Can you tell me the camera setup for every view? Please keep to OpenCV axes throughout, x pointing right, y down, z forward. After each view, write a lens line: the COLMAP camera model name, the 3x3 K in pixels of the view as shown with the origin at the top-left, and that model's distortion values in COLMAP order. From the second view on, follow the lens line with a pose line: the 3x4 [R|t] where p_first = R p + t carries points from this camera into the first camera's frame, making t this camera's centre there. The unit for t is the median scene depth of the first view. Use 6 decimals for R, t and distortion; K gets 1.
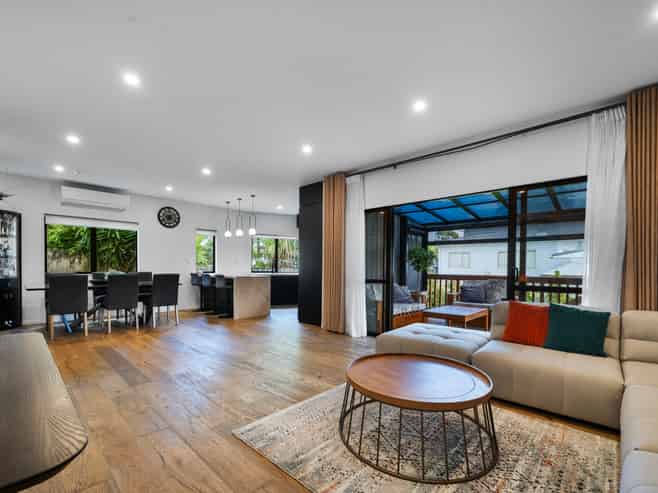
lens RADIAL K [[300.7, 0, 328.6], [0, 300.7, 272.5], [0, 0, 1]] dist [-0.001917, -0.000511]
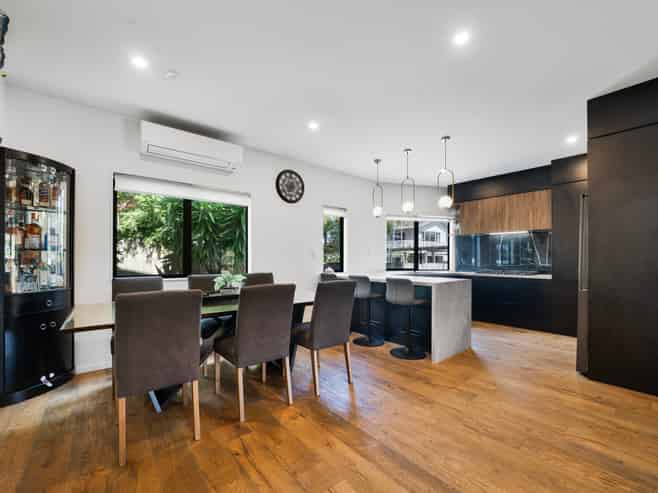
lens RADIAL K [[287.7, 0, 332.5], [0, 287.7, 265.1], [0, 0, 1]] dist [-0.001040, -0.000060]
pose [[0.992448, -0.001938, -0.122649, -0.406088], [0.002804, 0.999972, 0.006888, -0.020226], [0.122632, -0.007180, 0.992426, 0.440229]]
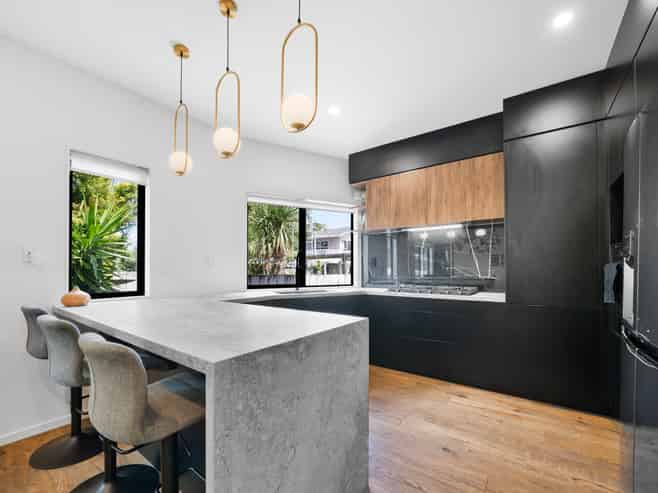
lens RADIAL K [[287.7, 0, 332.5], [0, 287.7, 265.1], [0, 0, 1]] dist [-0.001040, -0.000060]
pose [[0.993371, -0.001407, 0.114946, -0.251743], [0.004391, 0.999660, -0.025714, -0.024459], [-0.114871, 0.026048, 0.993039, 0.824964]]
